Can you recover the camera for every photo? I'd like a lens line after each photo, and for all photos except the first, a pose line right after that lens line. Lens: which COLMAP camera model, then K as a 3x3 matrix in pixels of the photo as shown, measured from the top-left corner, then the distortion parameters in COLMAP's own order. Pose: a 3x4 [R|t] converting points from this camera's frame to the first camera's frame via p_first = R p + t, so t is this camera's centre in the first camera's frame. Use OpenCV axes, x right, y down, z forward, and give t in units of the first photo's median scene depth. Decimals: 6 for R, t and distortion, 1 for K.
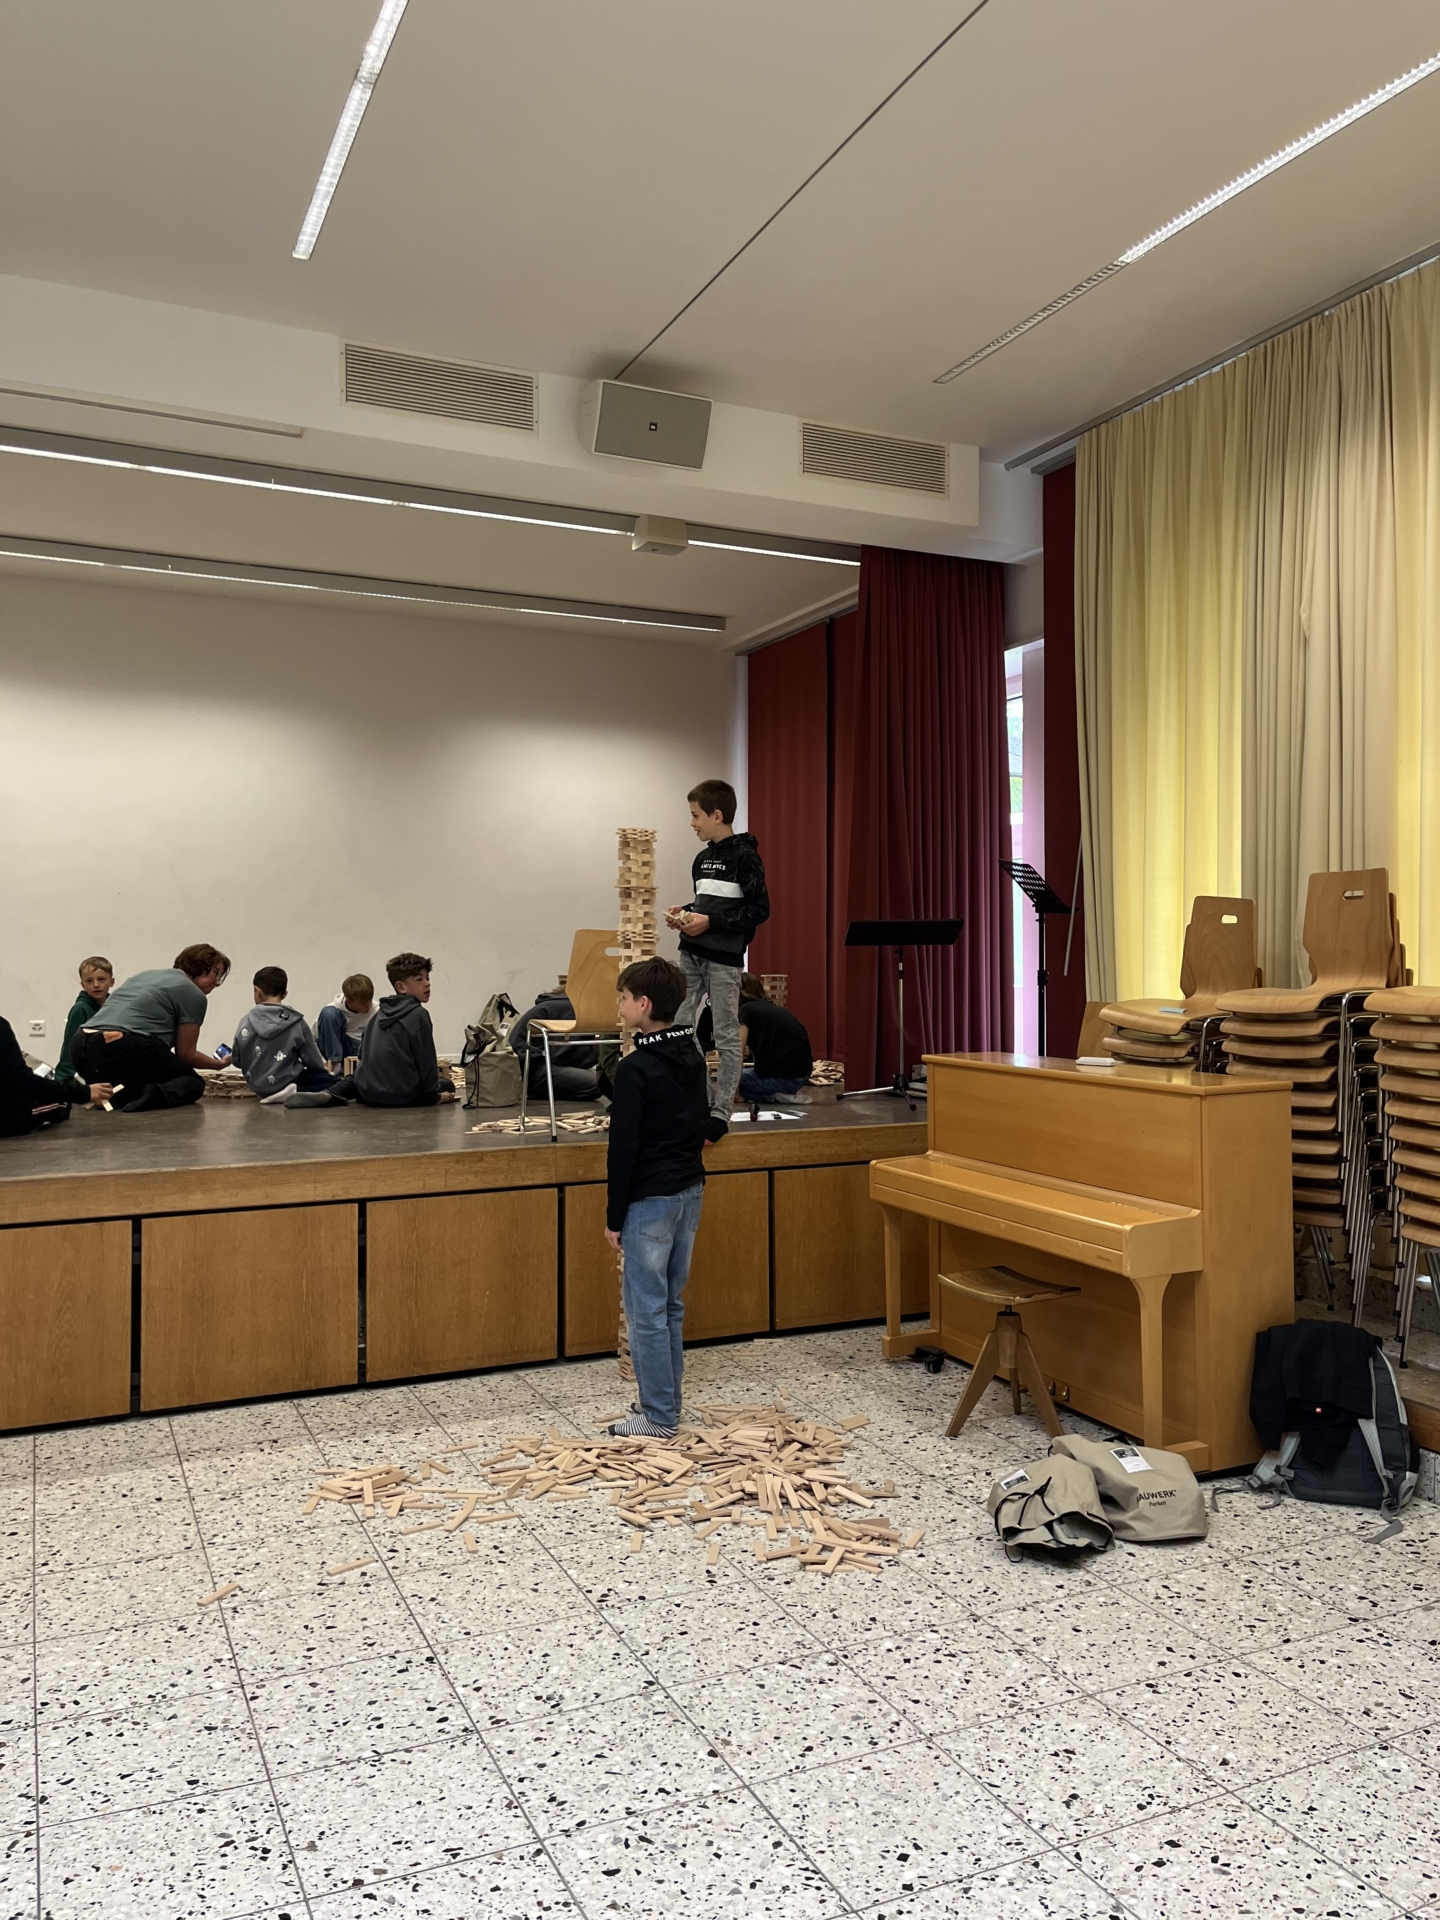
lens RADIAL K [[1464.2, 0, 717.8], [0, 1464.2, 964.6], [0, 0, 1]] dist [0.043700, -0.051854]
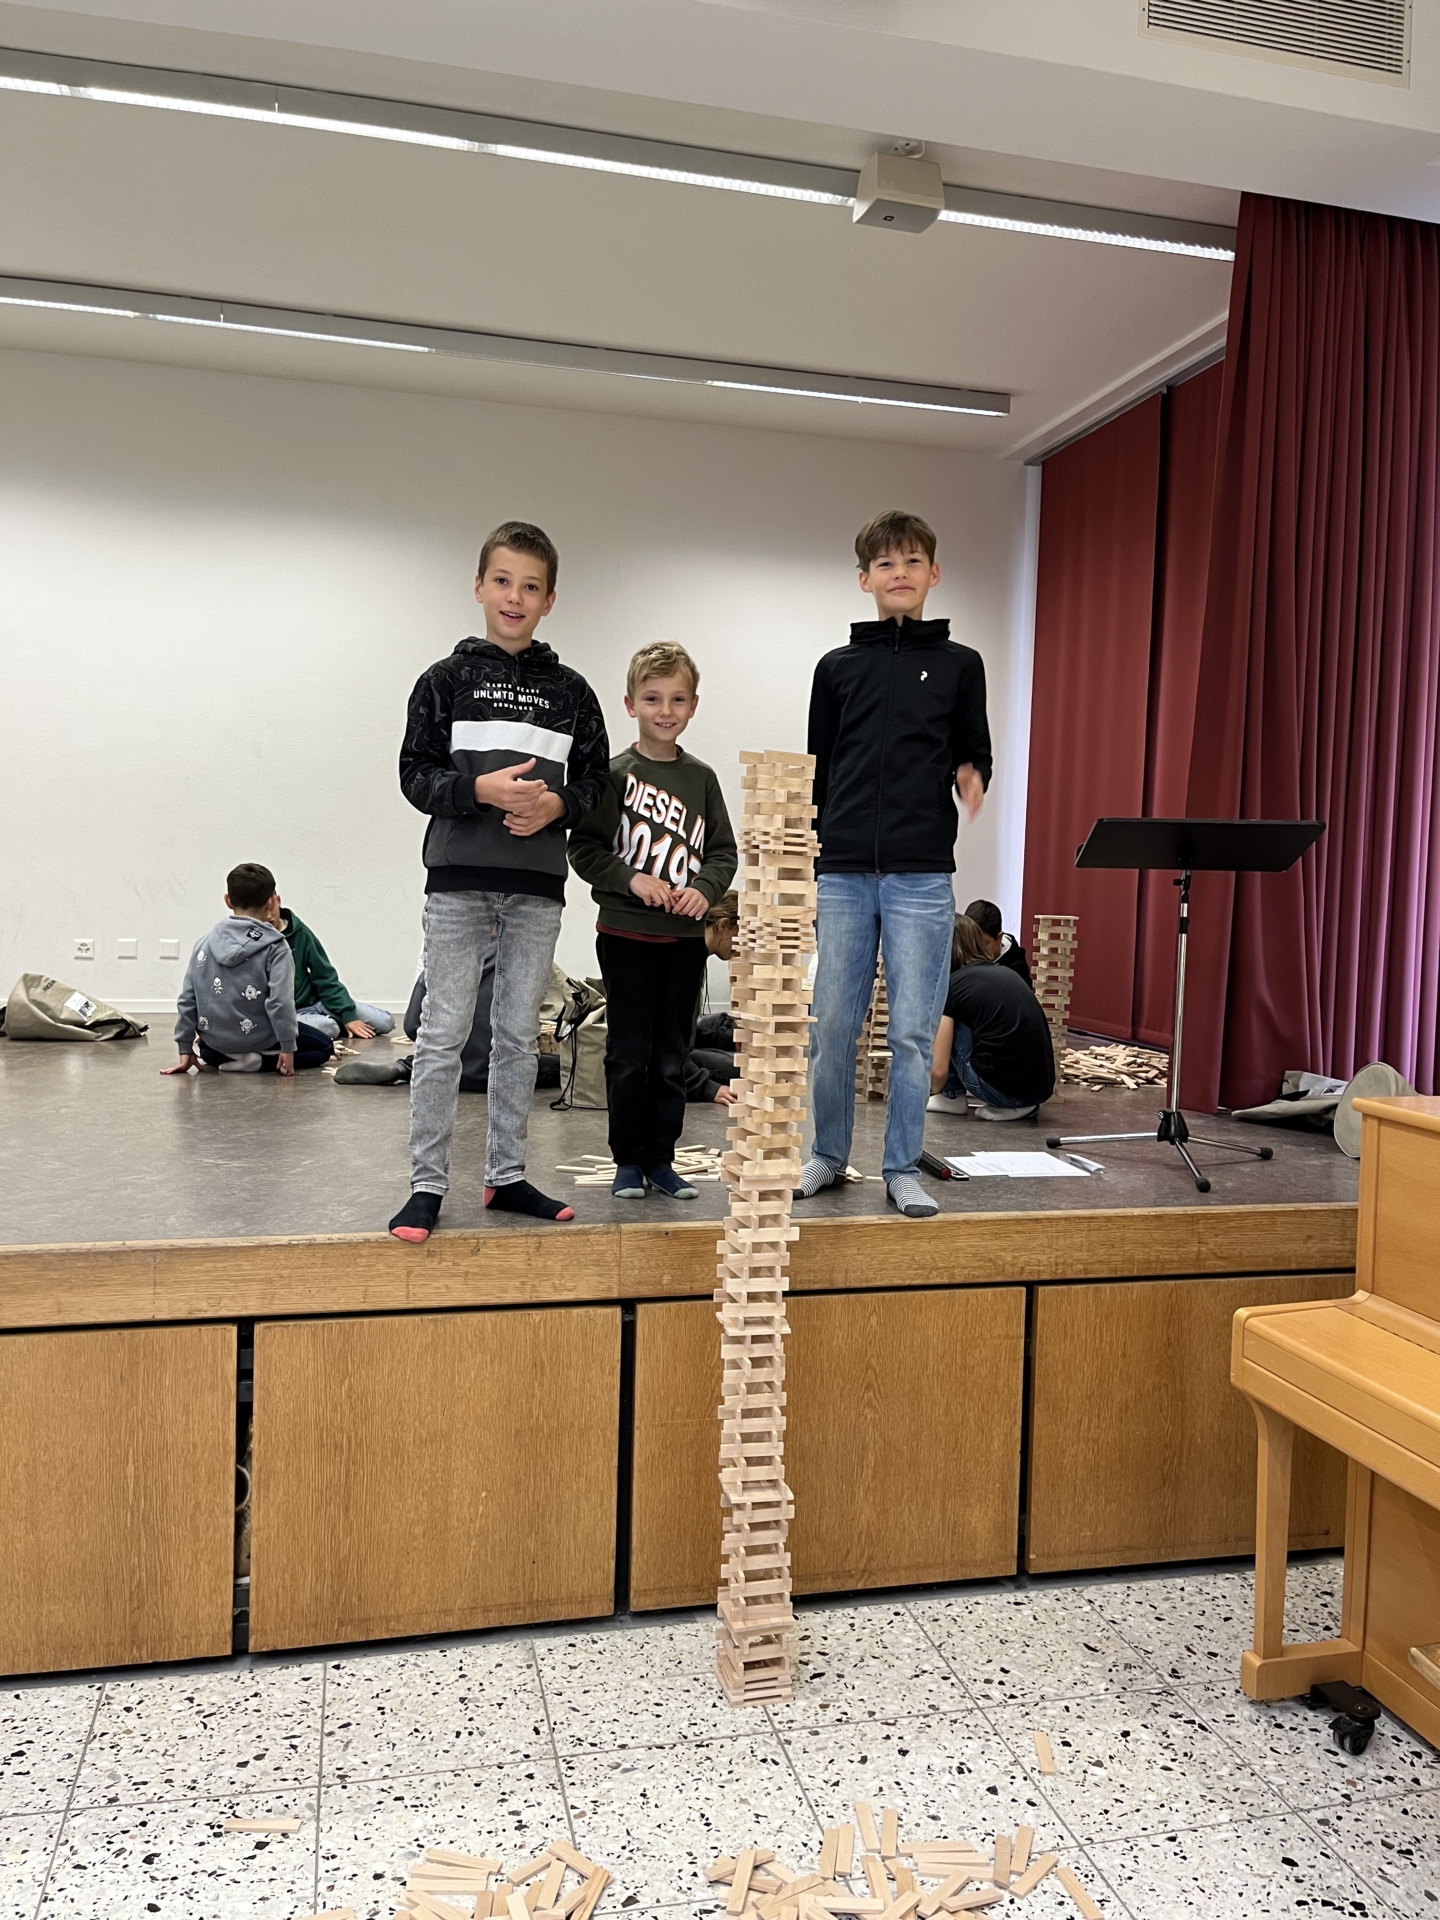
lens RADIAL K [[1464.2, 0, 716.6], [0, 1464.2, 959.3], [0, 0, 1]] dist [0.043700, -0.051854]
pose [[0.980846, 0.040812, -0.190463, 0.022466], [-0.031137, 0.998082, 0.053514, -0.004967], [0.192282, -0.046558, 0.980235, 0.489017]]
